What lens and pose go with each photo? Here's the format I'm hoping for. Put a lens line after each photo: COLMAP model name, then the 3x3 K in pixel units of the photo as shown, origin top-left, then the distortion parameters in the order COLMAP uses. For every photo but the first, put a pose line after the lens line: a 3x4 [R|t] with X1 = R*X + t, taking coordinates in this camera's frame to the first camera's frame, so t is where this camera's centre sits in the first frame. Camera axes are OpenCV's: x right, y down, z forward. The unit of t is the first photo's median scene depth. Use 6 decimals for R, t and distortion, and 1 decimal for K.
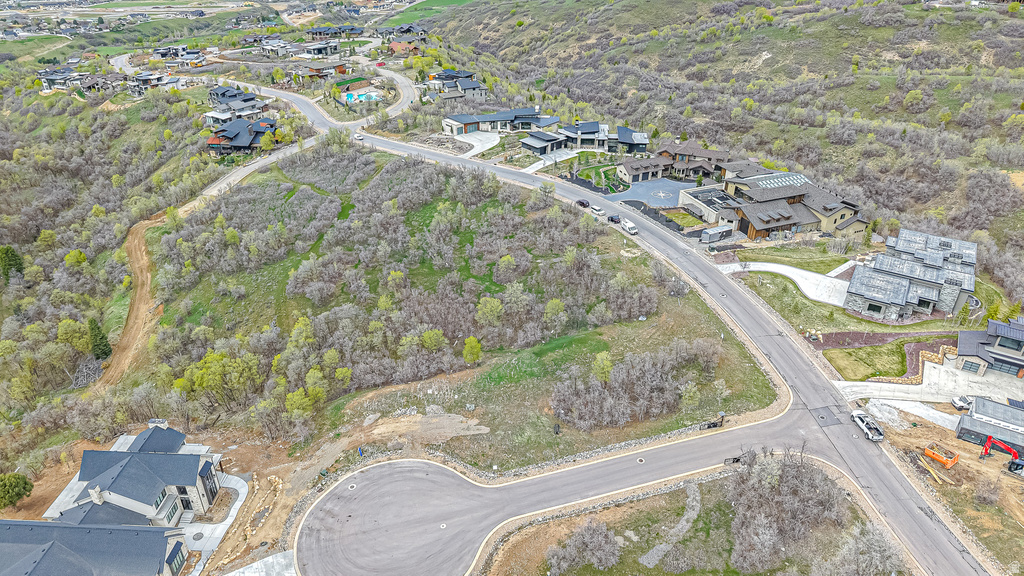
lens RADIAL K [[686.5, 0, 511.6], [0, 686.5, 288.5], [0, 0, 1]] dist [0.032699, -0.036899]
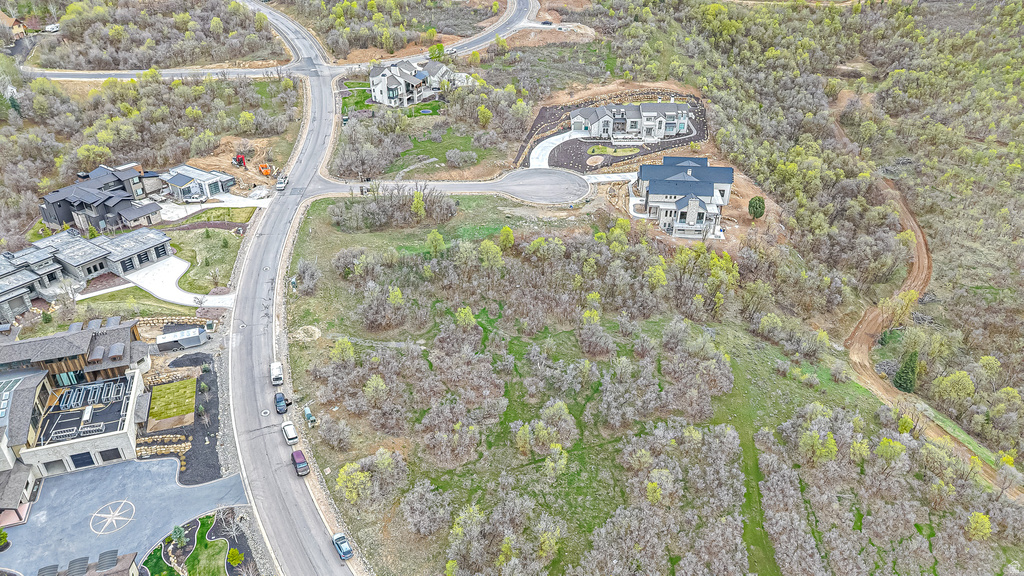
lens RADIAL K [[665.8, 0, 510.5], [0, 665.8, 318.5], [0, 0, 1]] dist [0.048031, -0.053702]
pose [[-0.998587, -0.034023, 0.040811, -0.073429], [0.021871, 0.436800, 0.899293, -0.587160], [-0.048423, 0.898915, -0.435439, 1.013231]]
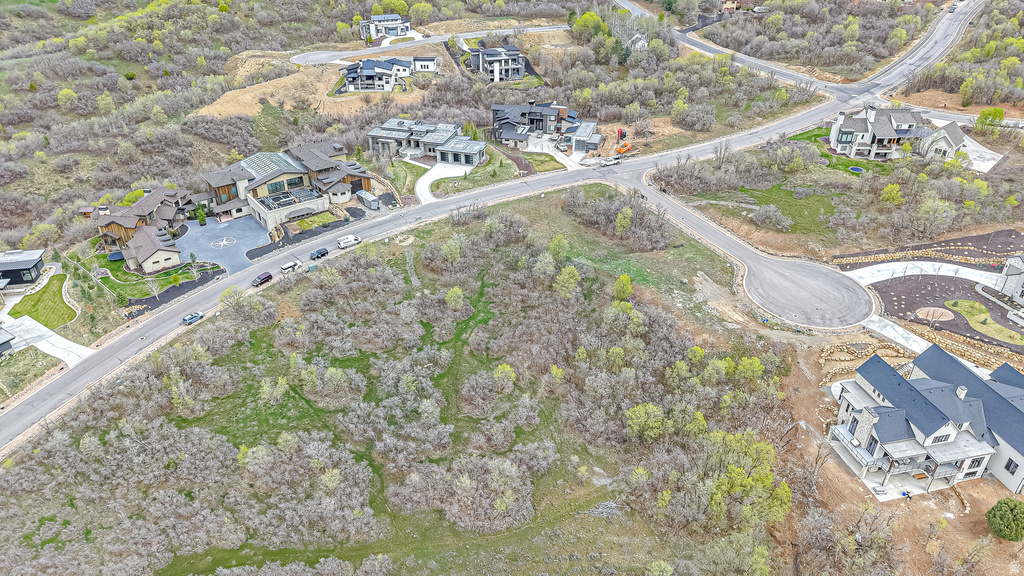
lens RADIAL K [[686.5, 0, 511.6], [0, 686.5, 288.5], [0, 0, 1]] dist [0.032699, -0.036899]
pose [[-0.272548, -0.503738, 0.819735, -0.565060], [0.485449, 0.663596, 0.569192, -0.387361], [-0.830697, 0.553072, 0.063677, 0.649722]]
